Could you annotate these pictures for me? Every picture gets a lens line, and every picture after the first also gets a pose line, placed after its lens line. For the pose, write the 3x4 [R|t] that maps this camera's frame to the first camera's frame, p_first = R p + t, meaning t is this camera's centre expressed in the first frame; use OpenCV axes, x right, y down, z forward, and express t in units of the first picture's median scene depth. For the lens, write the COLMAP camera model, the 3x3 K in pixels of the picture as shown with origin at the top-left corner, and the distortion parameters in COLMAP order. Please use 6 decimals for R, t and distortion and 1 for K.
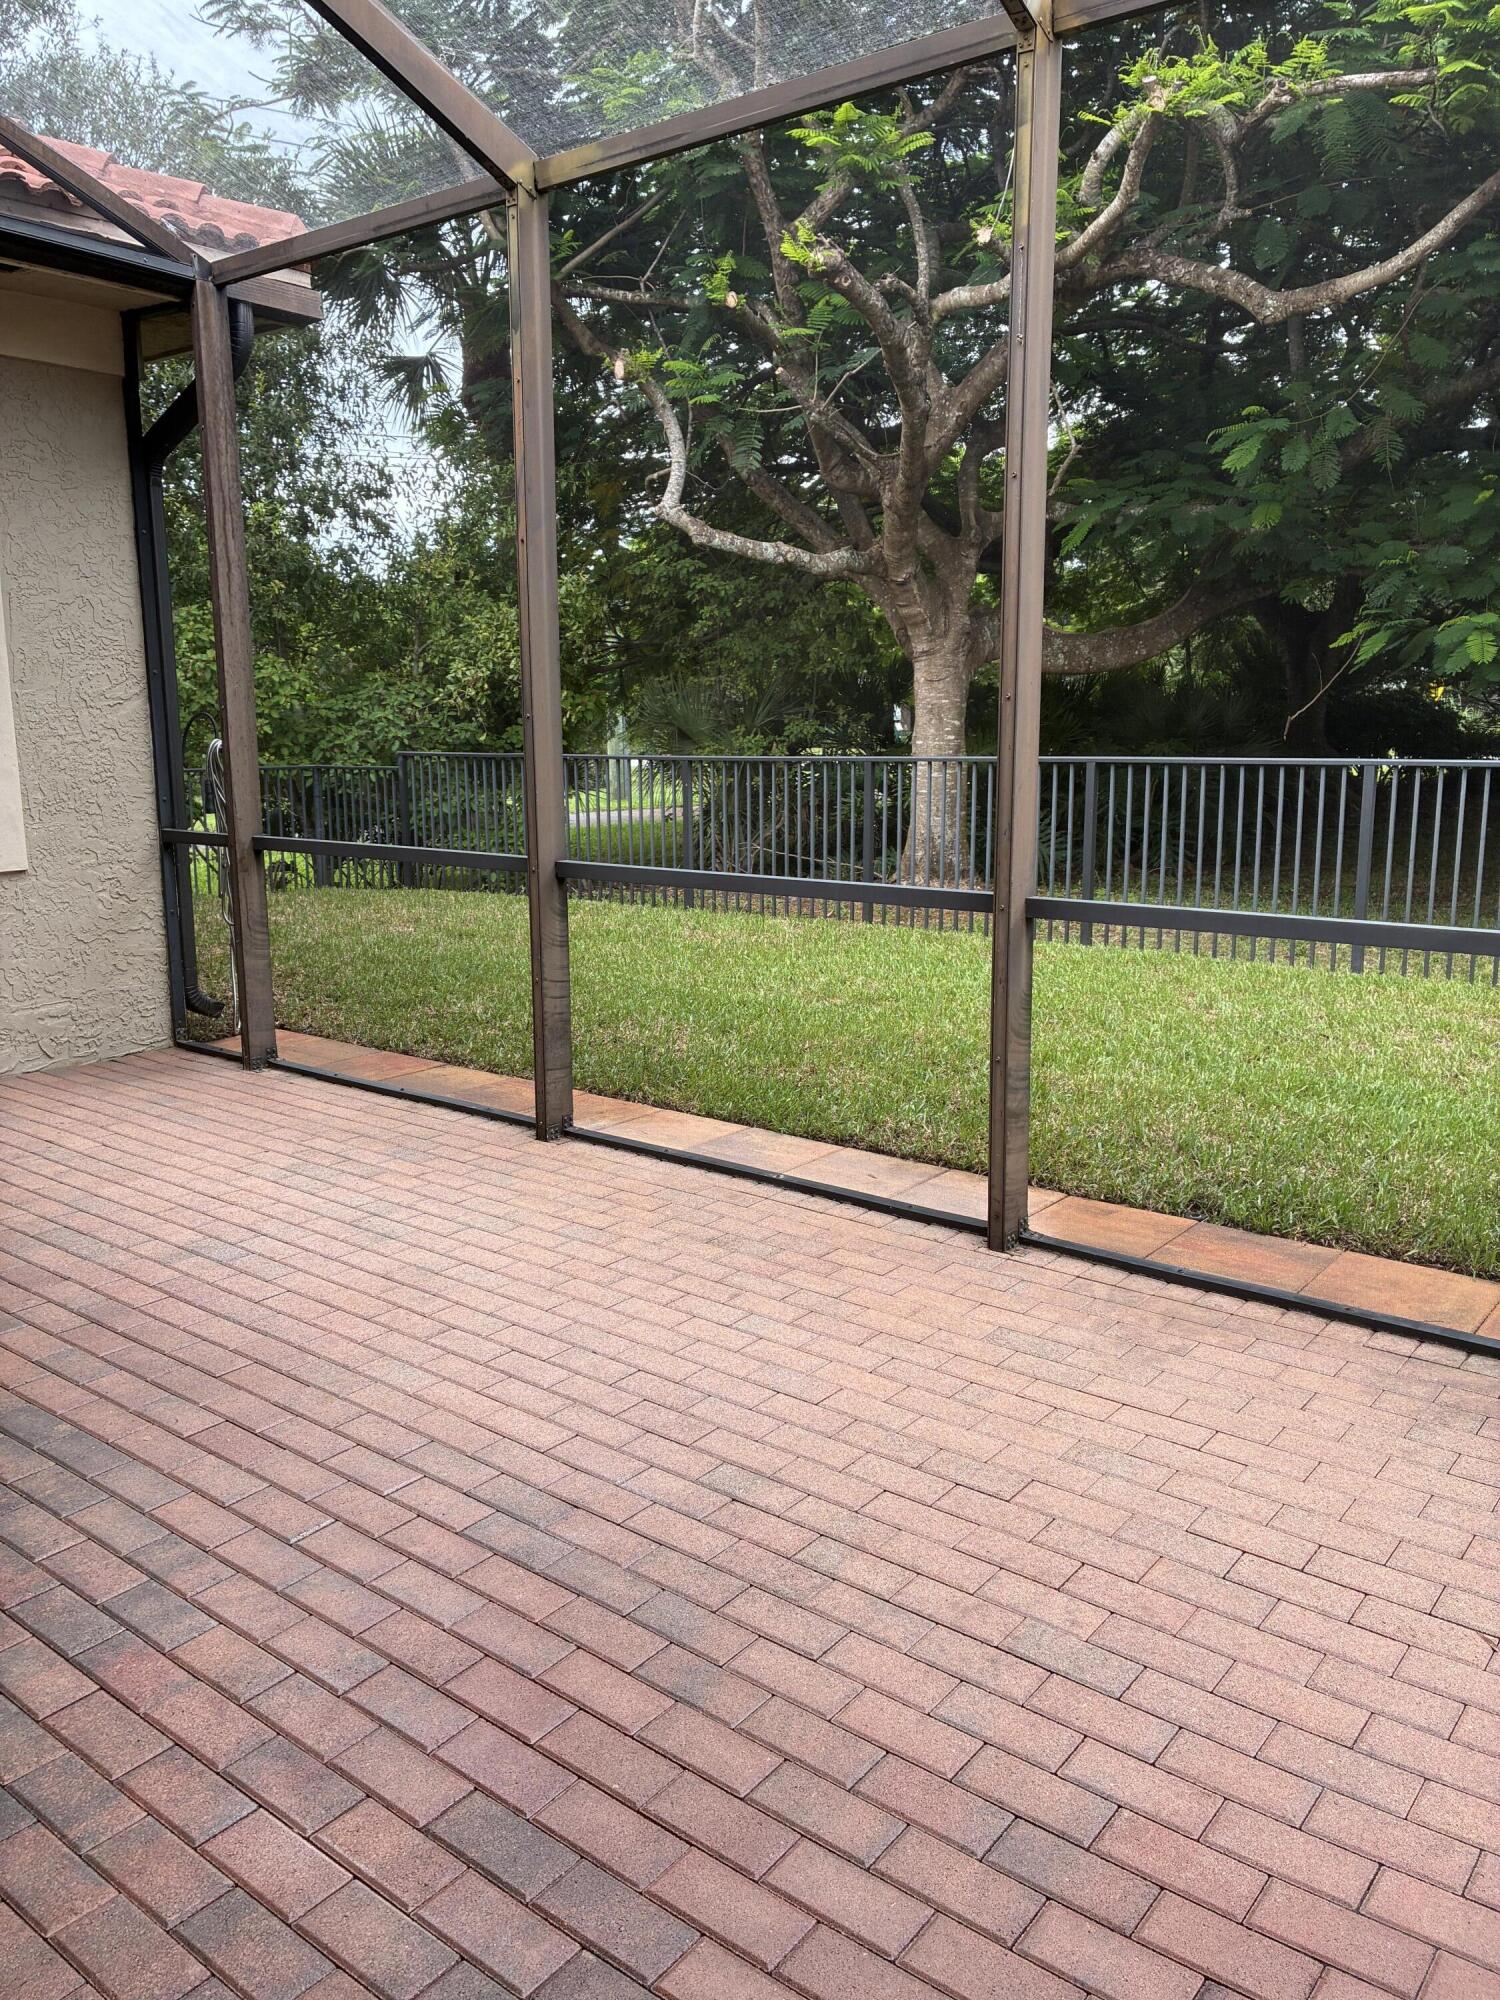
lens RADIAL K [[1516.7, 0, 737.4], [0, 1516.7, 977.9], [0, 0, 1]] dist [0.050806, -0.059195]
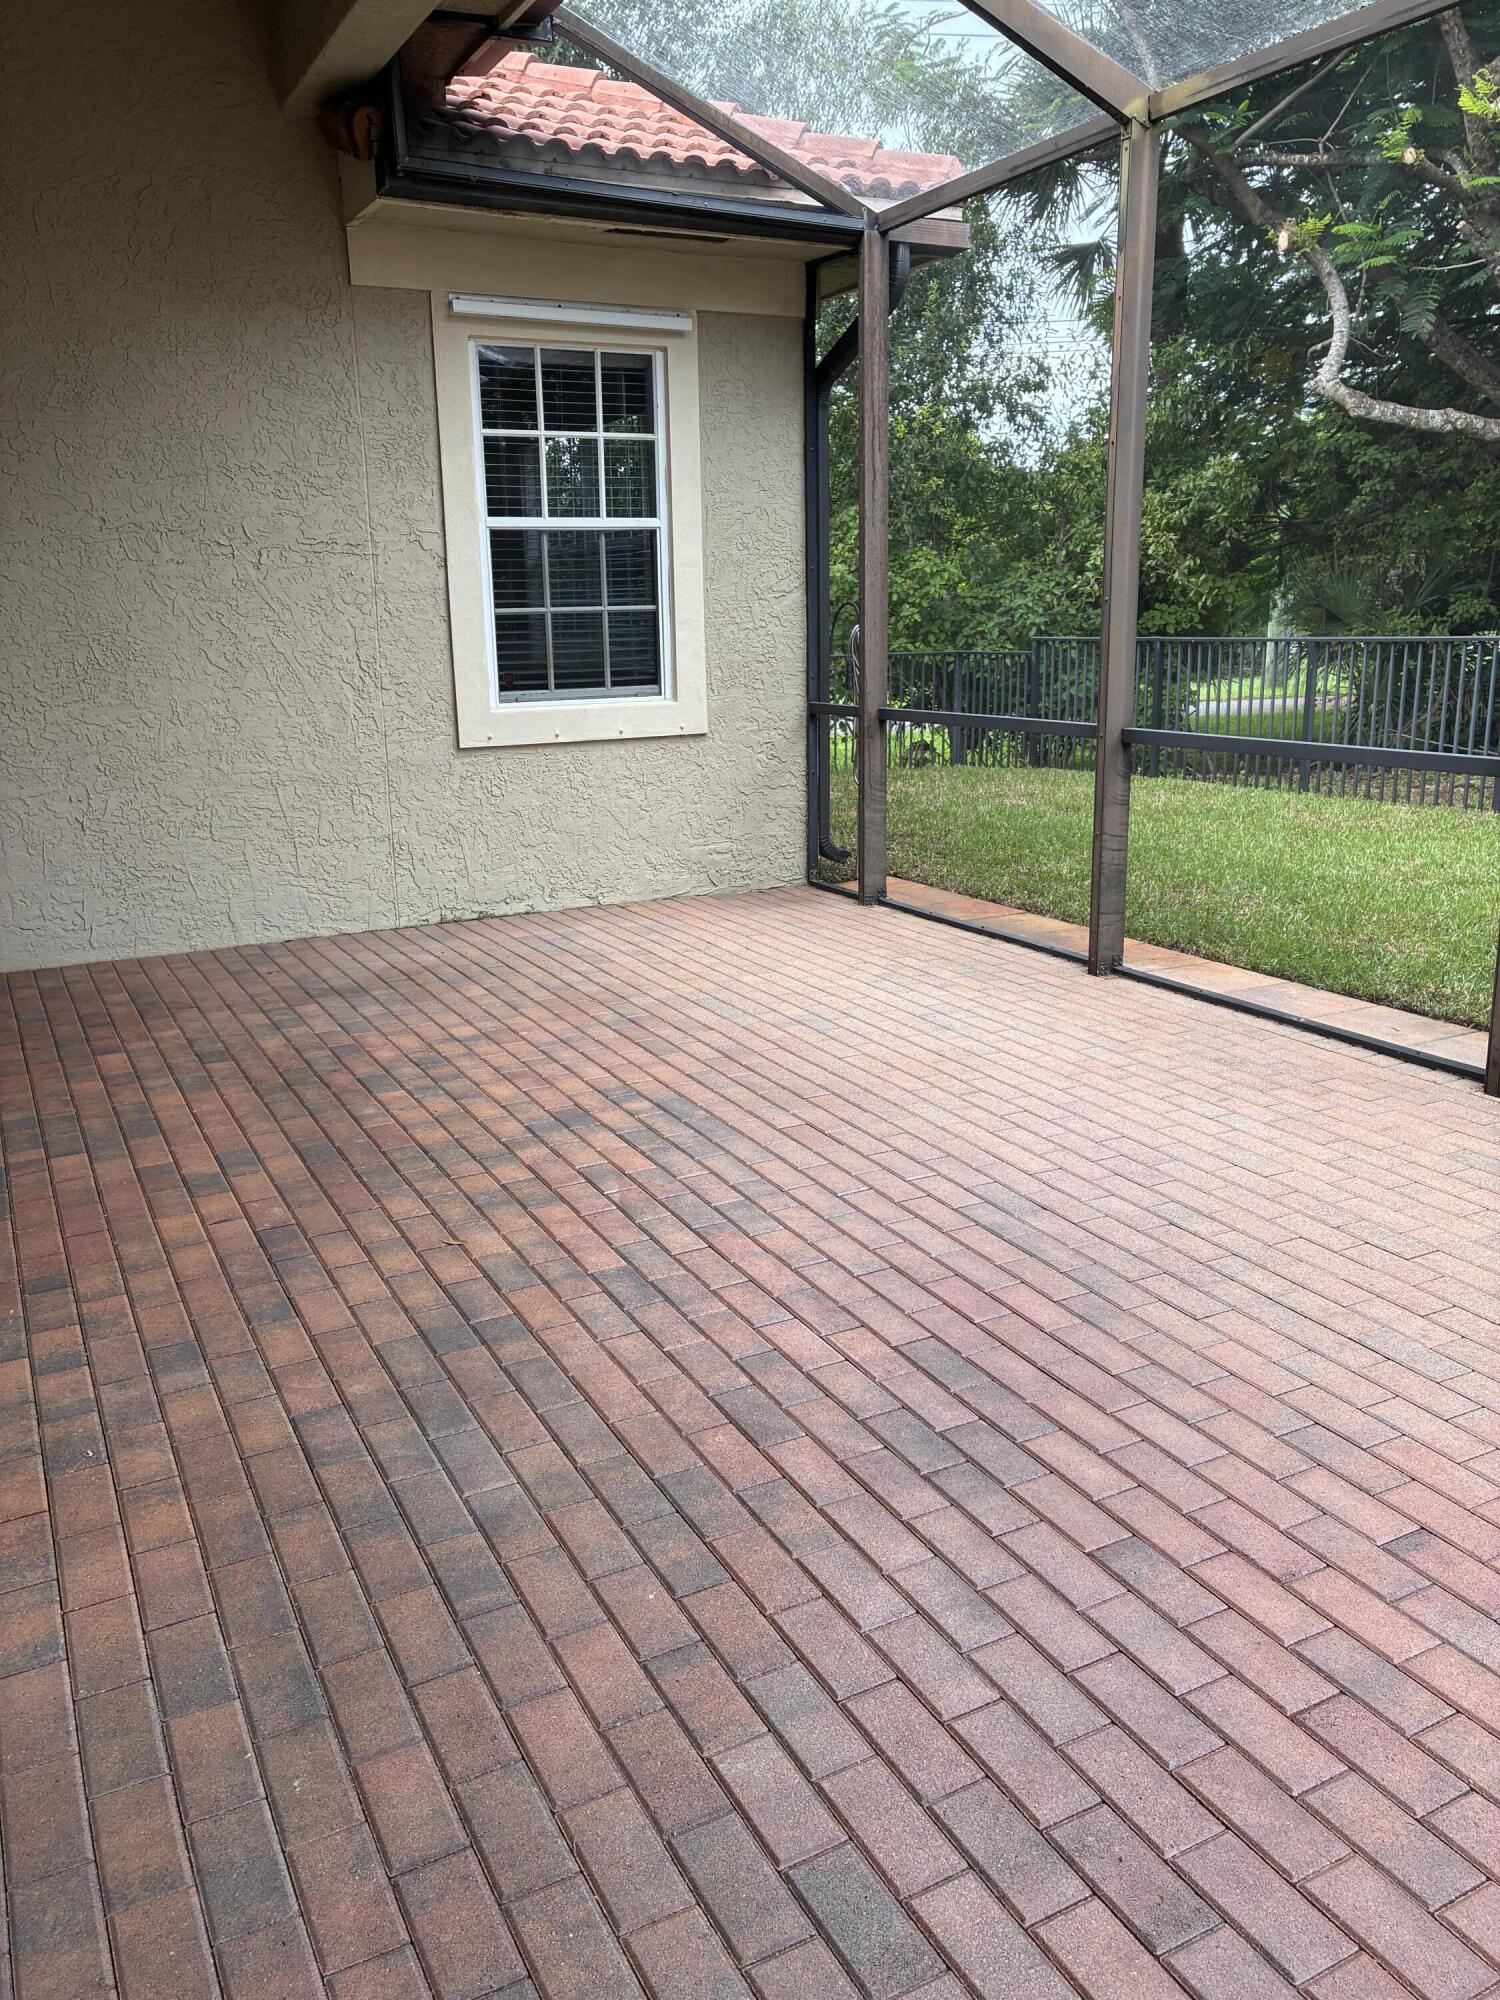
lens RADIAL K [[1516.7, 0, 727.3], [0, 1516.7, 980.3], [0, 0, 1]] dist [0.050806, -0.059195]
pose [[0.909794, 0.087459, -0.405741, 0.094358], [-0.058222, 0.994774, 0.083876, 0.033237], [0.410956, -0.052687, 0.910131, -0.175265]]
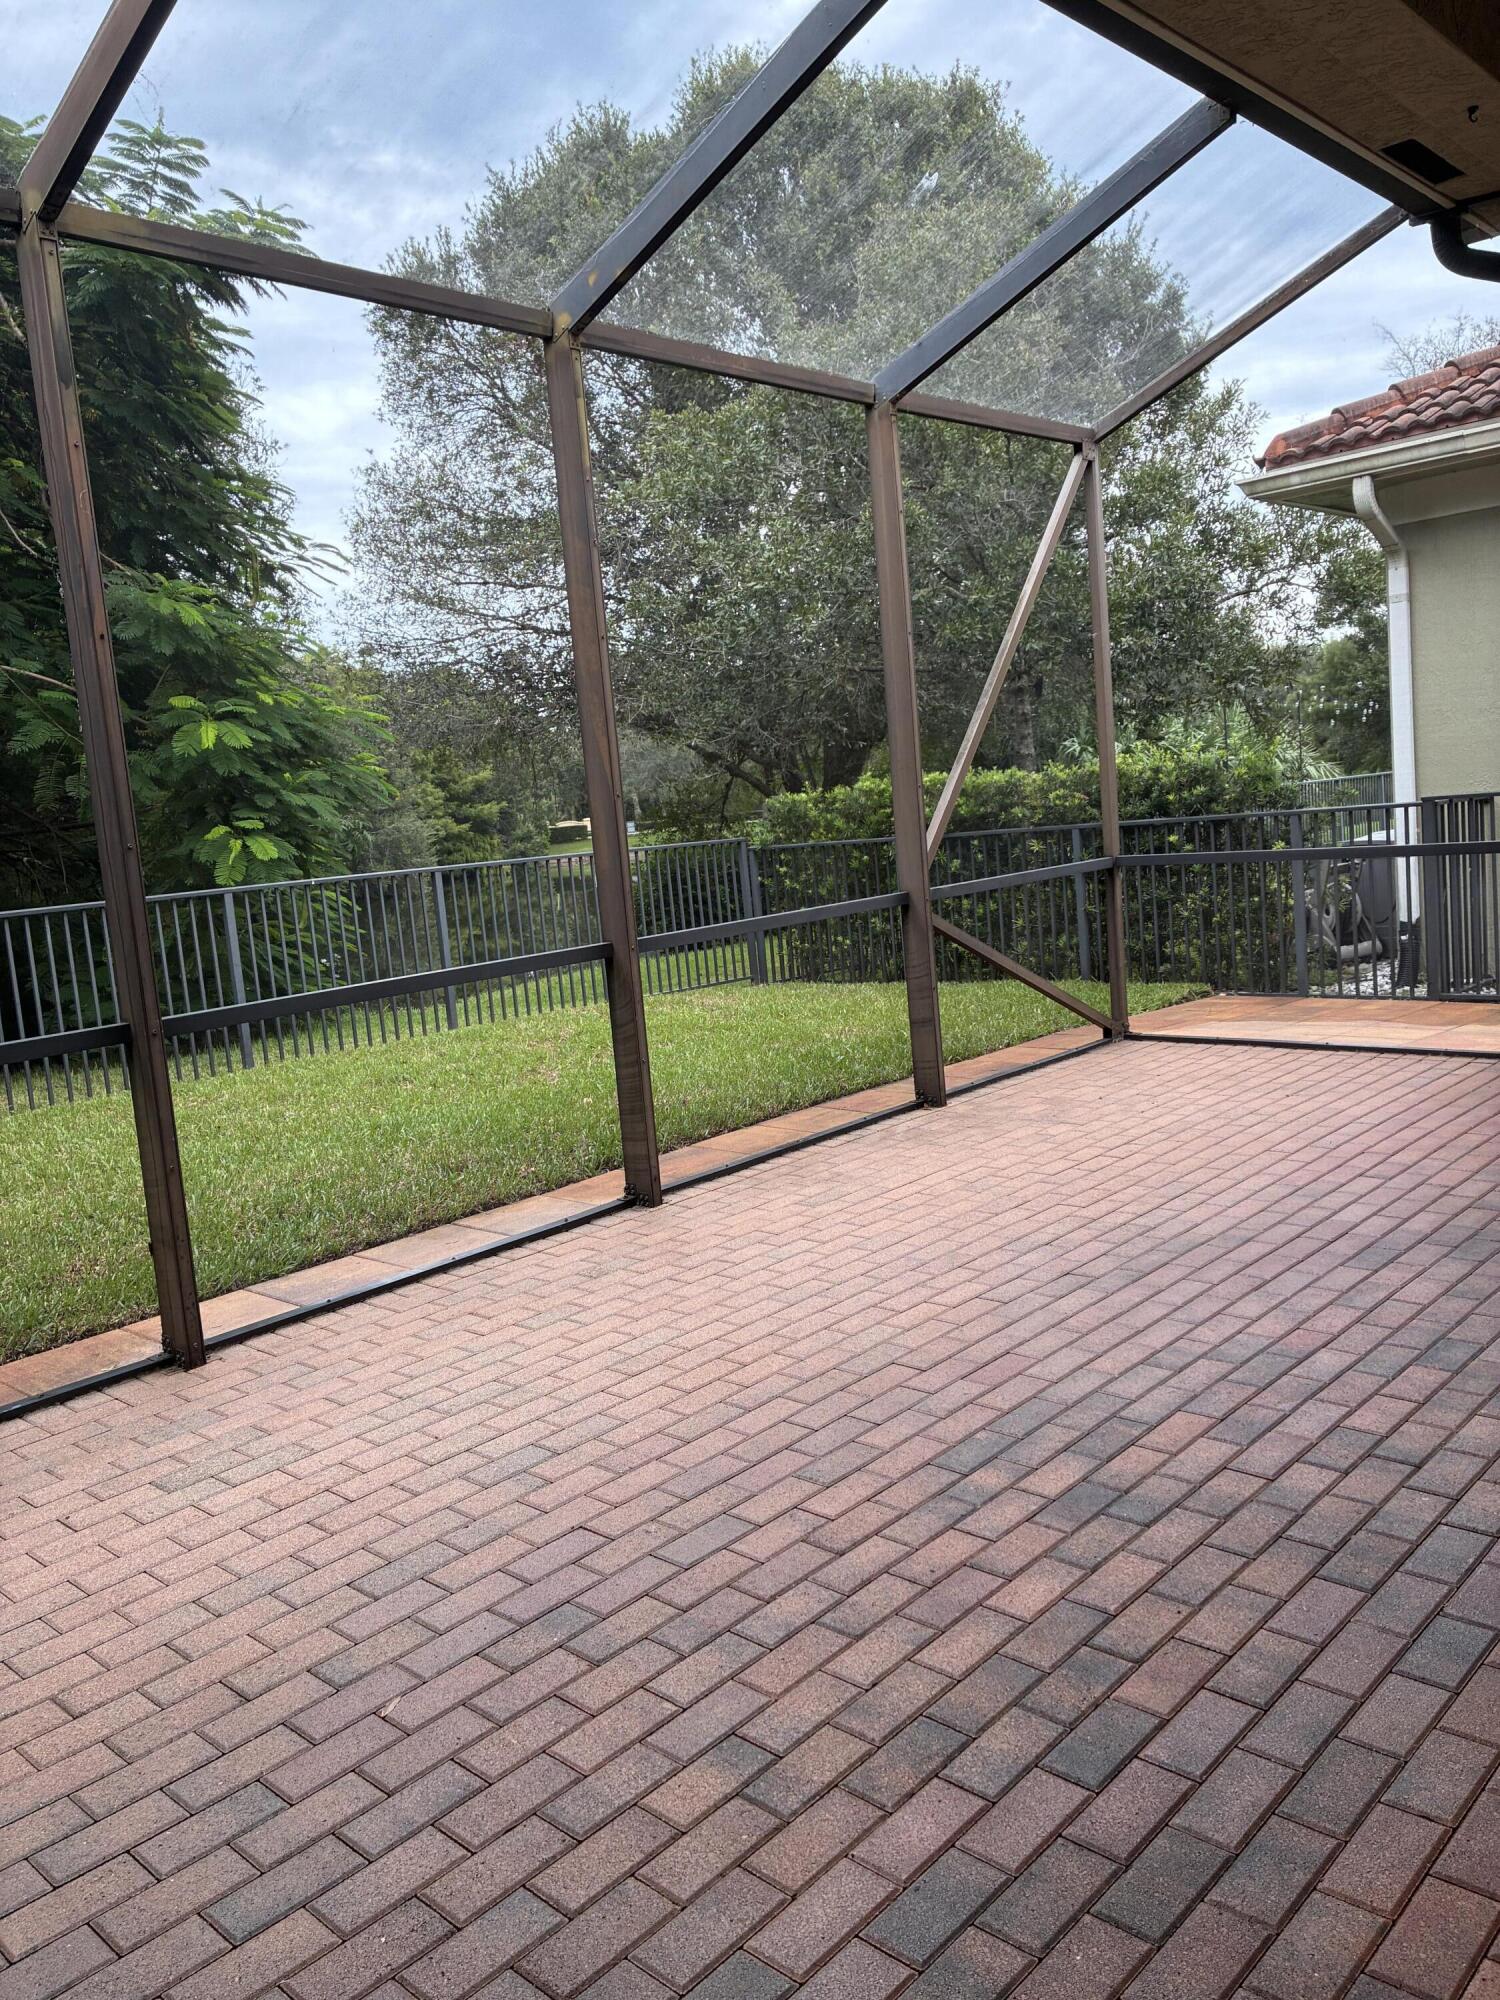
lens RADIAL K [[1516.7, 0, 761.5], [0, 1516.7, 994.4], [0, 0, 1]] dist [0.050806, -0.059195]
pose [[0.073501, -0.126020, 0.989301, -0.944629], [0.257645, 0.960709, 0.103236, -0.093678], [-0.963440, 0.247300, 0.103081, 0.628725]]
